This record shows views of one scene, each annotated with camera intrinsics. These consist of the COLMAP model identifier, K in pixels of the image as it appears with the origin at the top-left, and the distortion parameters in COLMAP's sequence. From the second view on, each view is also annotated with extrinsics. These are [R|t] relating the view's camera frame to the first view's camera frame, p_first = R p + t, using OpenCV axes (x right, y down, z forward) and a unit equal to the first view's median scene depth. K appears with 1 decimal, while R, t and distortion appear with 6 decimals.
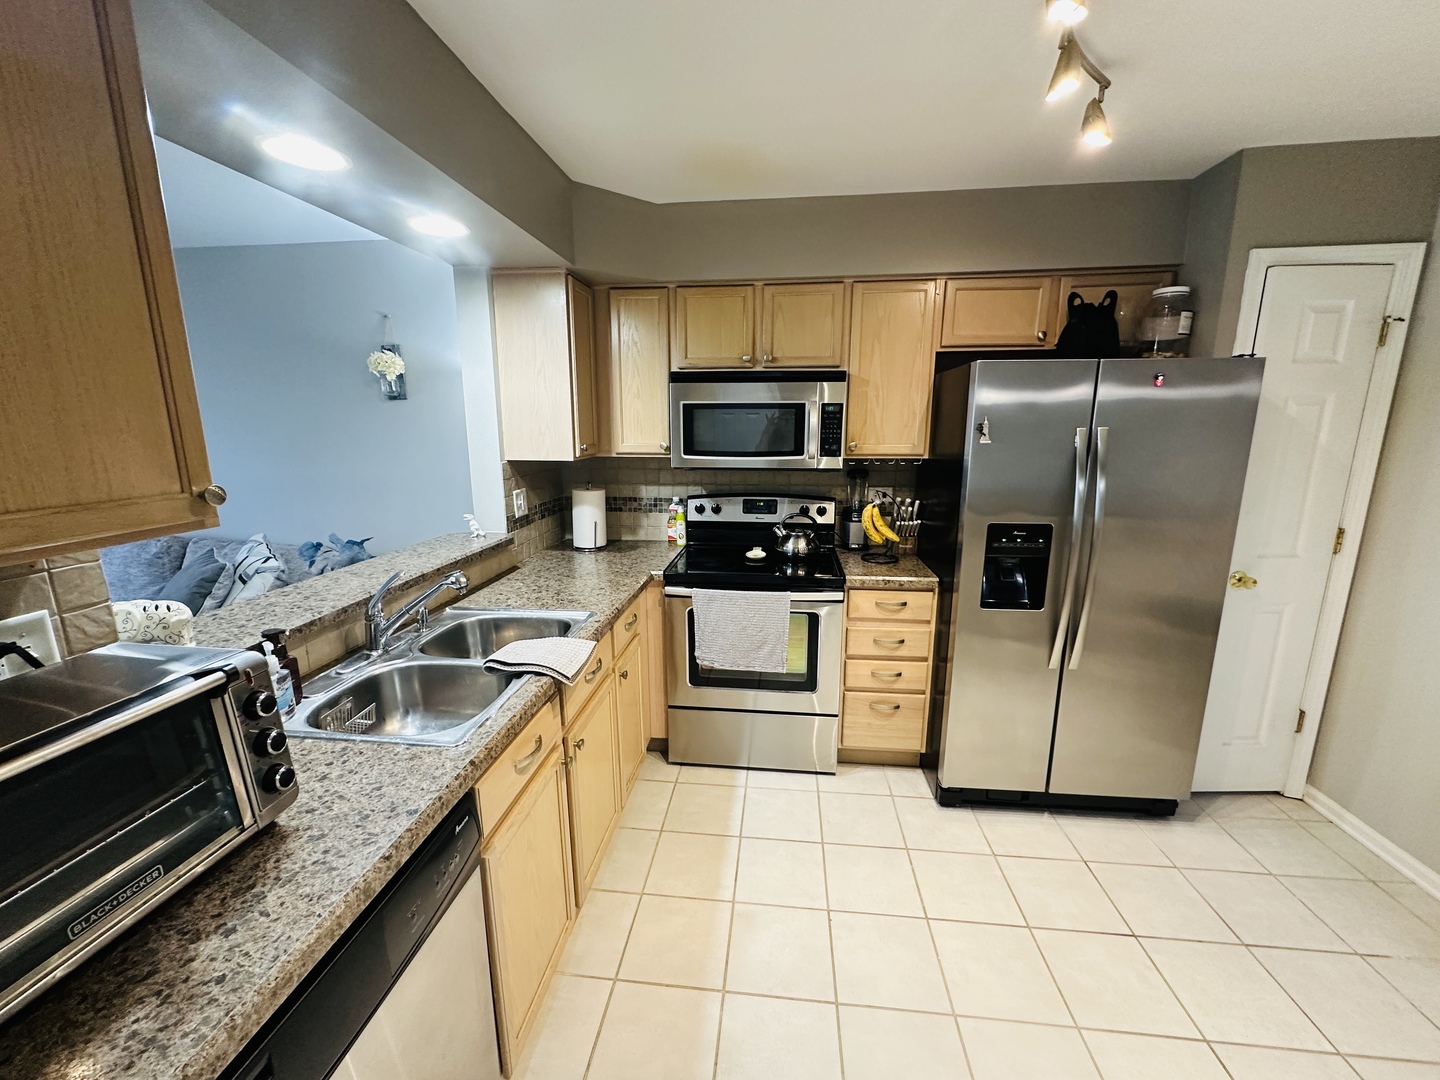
lens RADIAL K [[574.3, 0, 720.0], [0, 574.3, 540.0], [0, 0, 1]] dist [-0.000941, 0.000299]
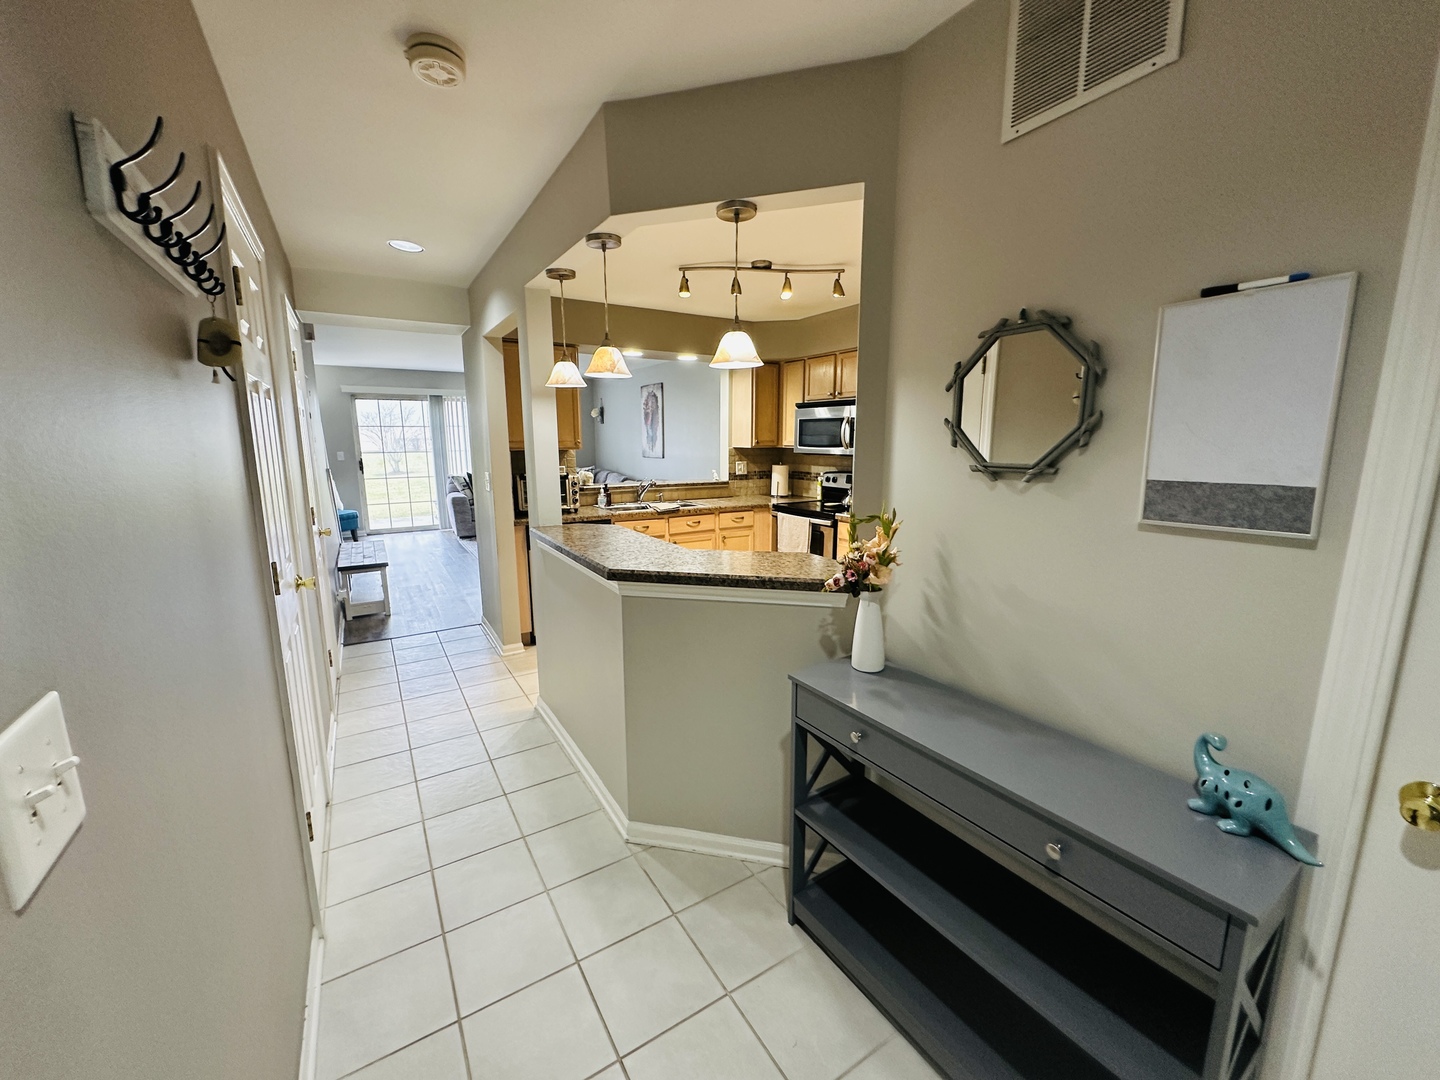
lens RADIAL K [[574.3, 0, 720.0], [0, 574.3, 540.0], [0, 0, 1]] dist [-0.000941, 0.000299]
pose [[0.620490, 0.139326, -0.771739, 1.306269], [-0.159080, 0.985993, 0.050104, 0.105778], [0.767910, 0.091679, 0.633963, -0.383403]]
